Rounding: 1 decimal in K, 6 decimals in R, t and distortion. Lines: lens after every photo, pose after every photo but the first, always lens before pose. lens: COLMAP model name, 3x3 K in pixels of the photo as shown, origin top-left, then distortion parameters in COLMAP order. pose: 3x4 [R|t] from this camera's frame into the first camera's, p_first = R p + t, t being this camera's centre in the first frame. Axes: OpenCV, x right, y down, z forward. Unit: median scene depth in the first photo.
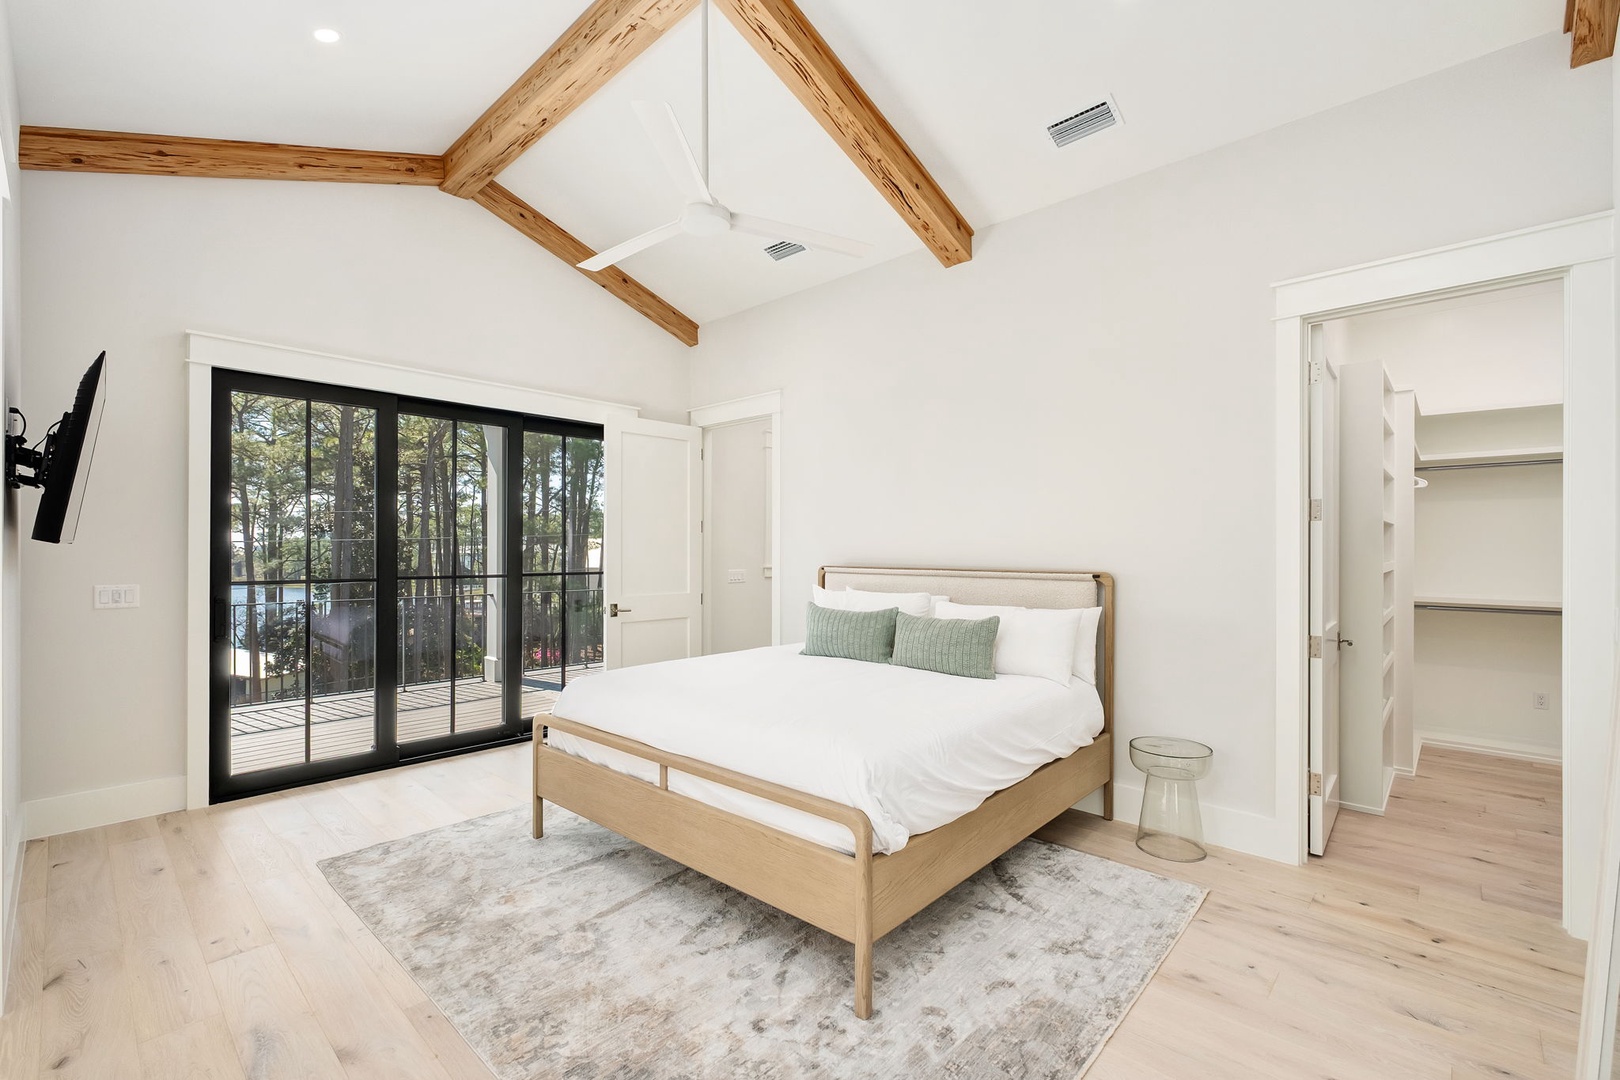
lens RADIAL K [[710.8, 0, 813.1], [0, 710.8, 544.0], [0, 0, 1]] dist [-0.001467, -0.000265]
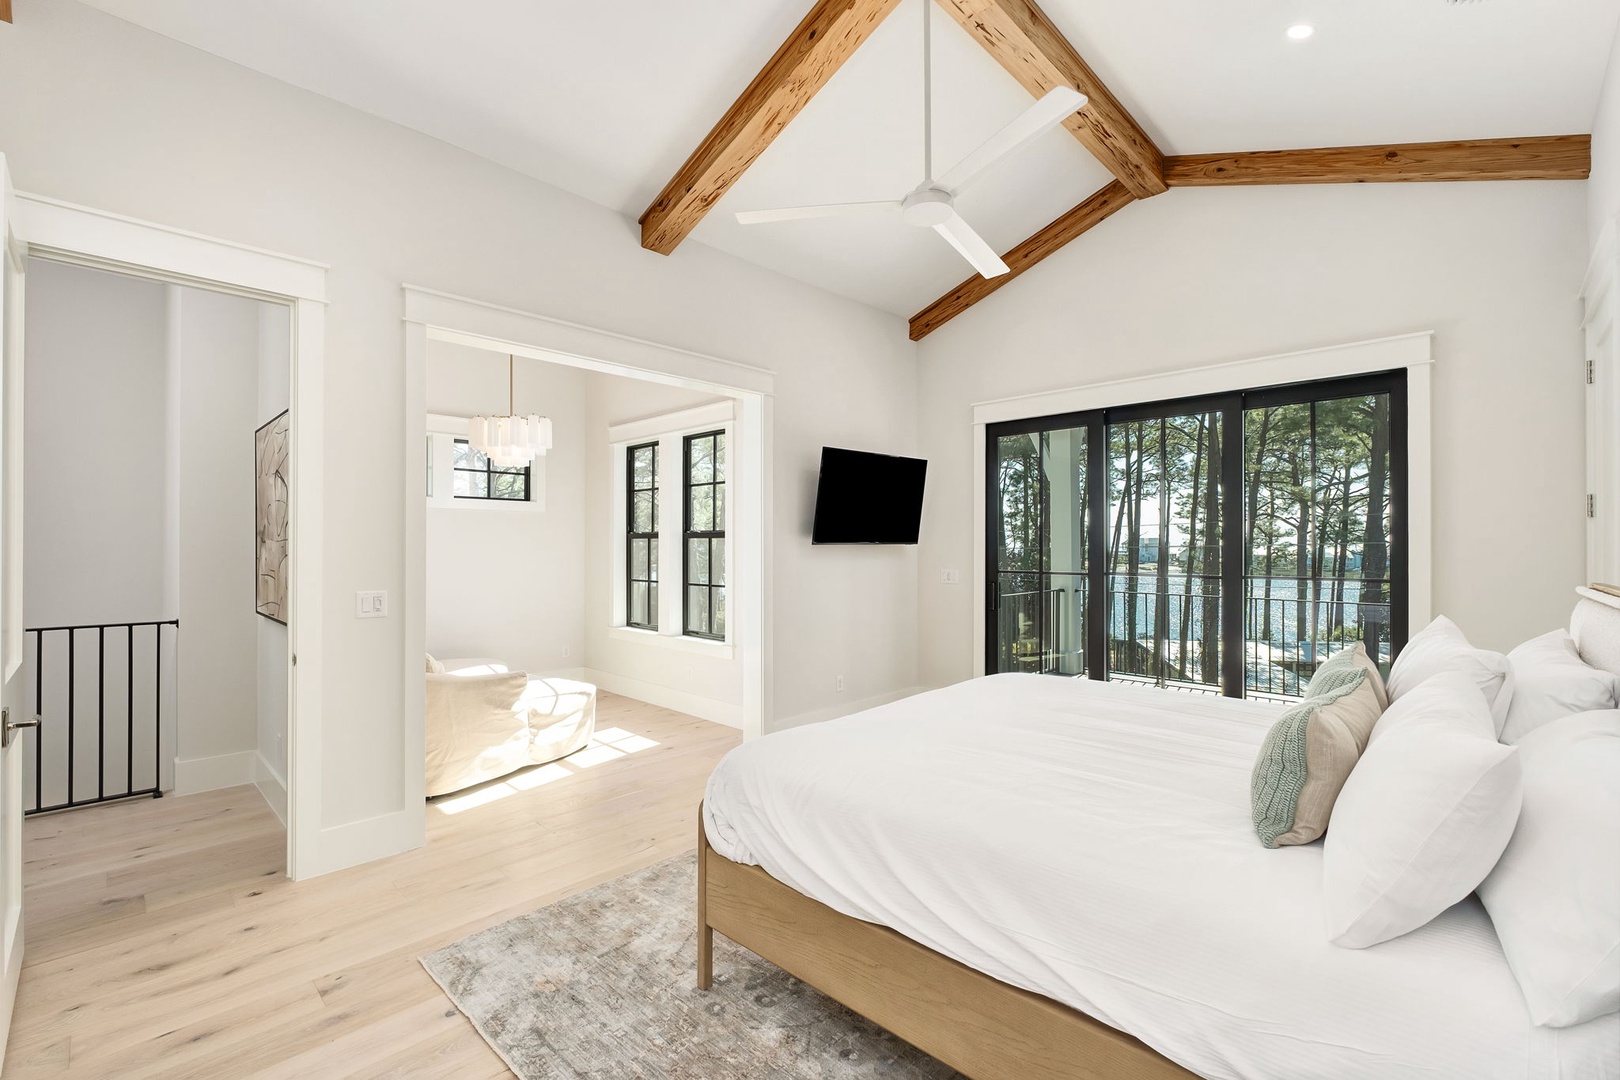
lens RADIAL K [[710.8, 0, 820.0], [0, 710.8, 547.8], [0, 0, 1]] dist [-0.001467, -0.000265]
pose [[-0.019157, -0.007112, -0.999791, 0.620522], [0.003071, 0.999970, -0.007172, 0.016808], [0.999812, -0.003208, -0.019134, 0.667802]]
